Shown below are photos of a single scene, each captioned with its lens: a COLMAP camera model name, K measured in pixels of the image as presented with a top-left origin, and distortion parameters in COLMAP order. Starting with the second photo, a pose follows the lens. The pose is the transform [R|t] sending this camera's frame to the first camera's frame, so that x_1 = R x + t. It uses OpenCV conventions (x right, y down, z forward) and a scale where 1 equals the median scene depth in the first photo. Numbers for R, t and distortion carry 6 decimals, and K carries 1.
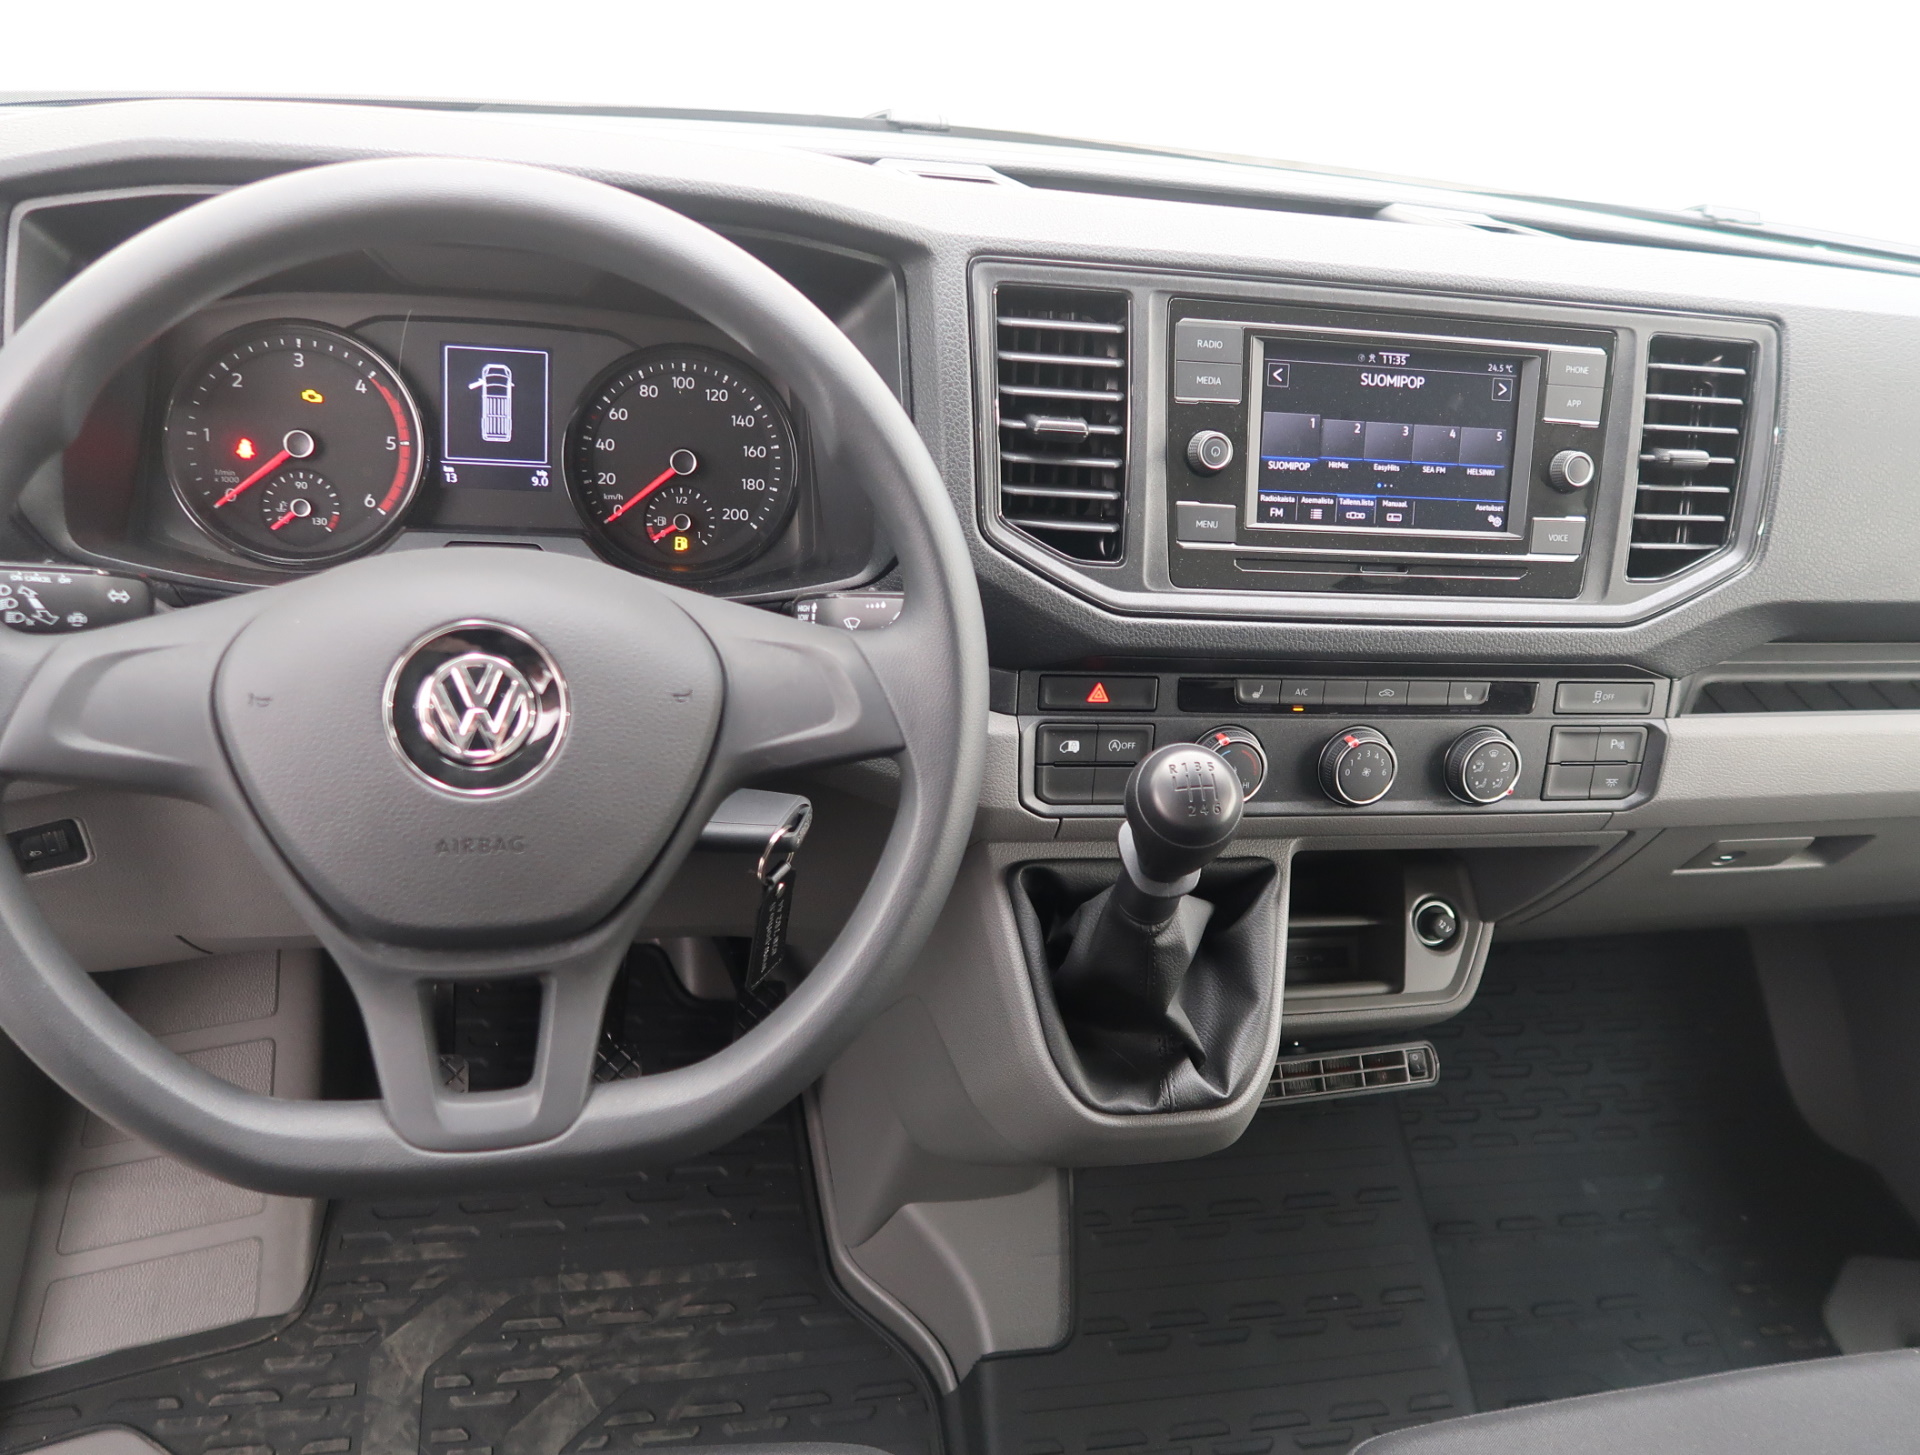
lens RADIAL K [[1547.3, 0, 960.0], [0, 1547.3, 727.5], [0, 0, 1]] dist [-0.016506, 0.005347]
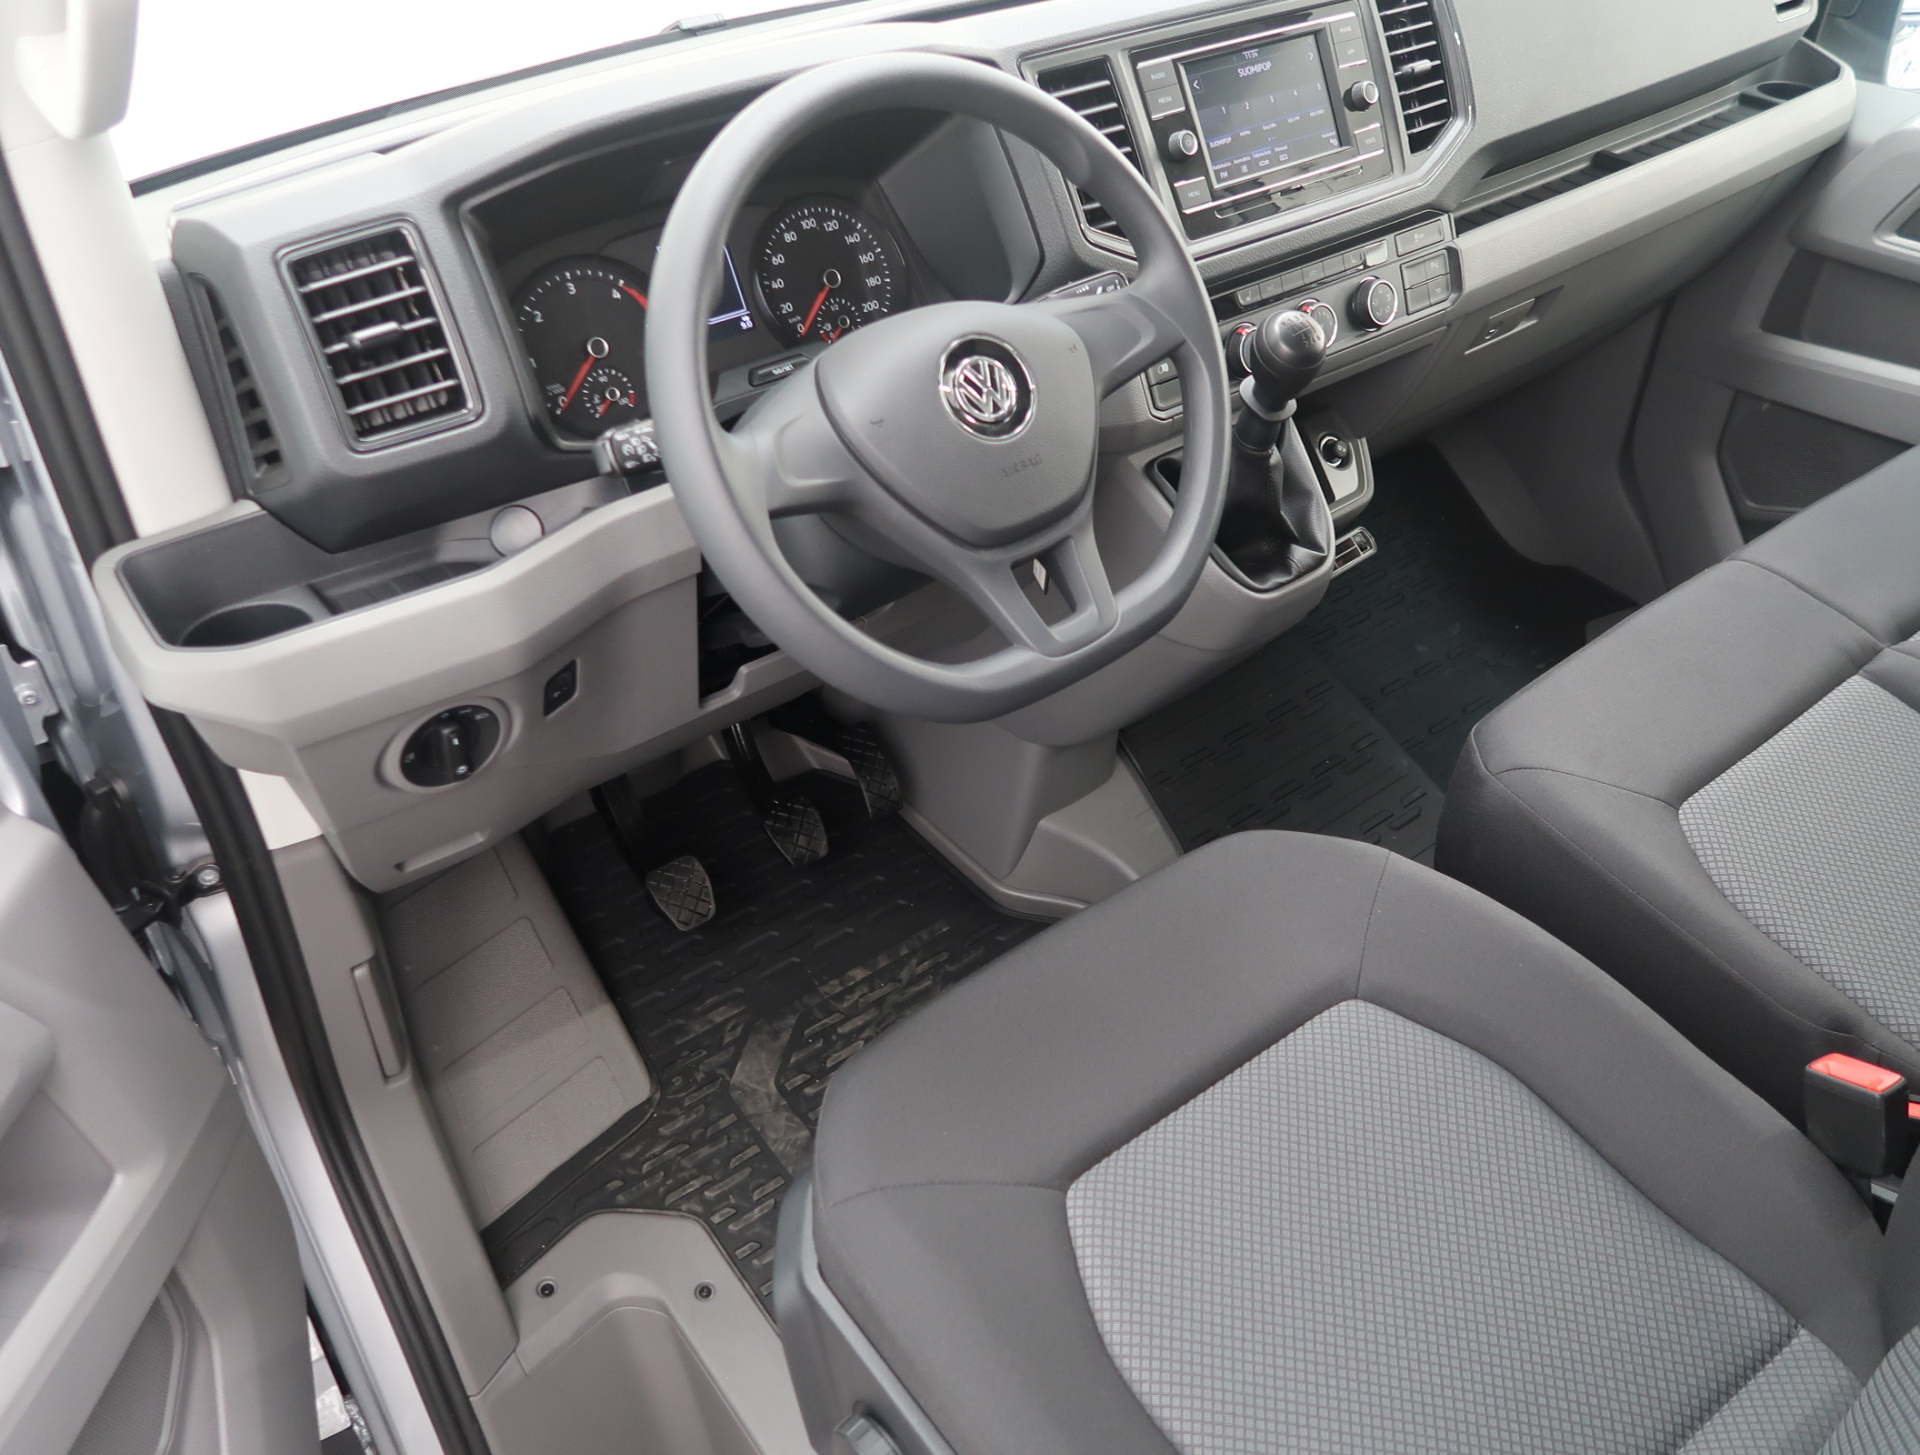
lens RADIAL K [[1519.0, 0, 960.0], [0, 1519.0, 727.5], [0, 0, 1]] dist [-0.034488, -0.003497]
pose [[0.884630, -0.398312, 0.242441, -0.537570], [0.377621, 0.916980, 0.128646, 0.061472], [-0.273555, -0.022253, 0.961599, -0.319956]]
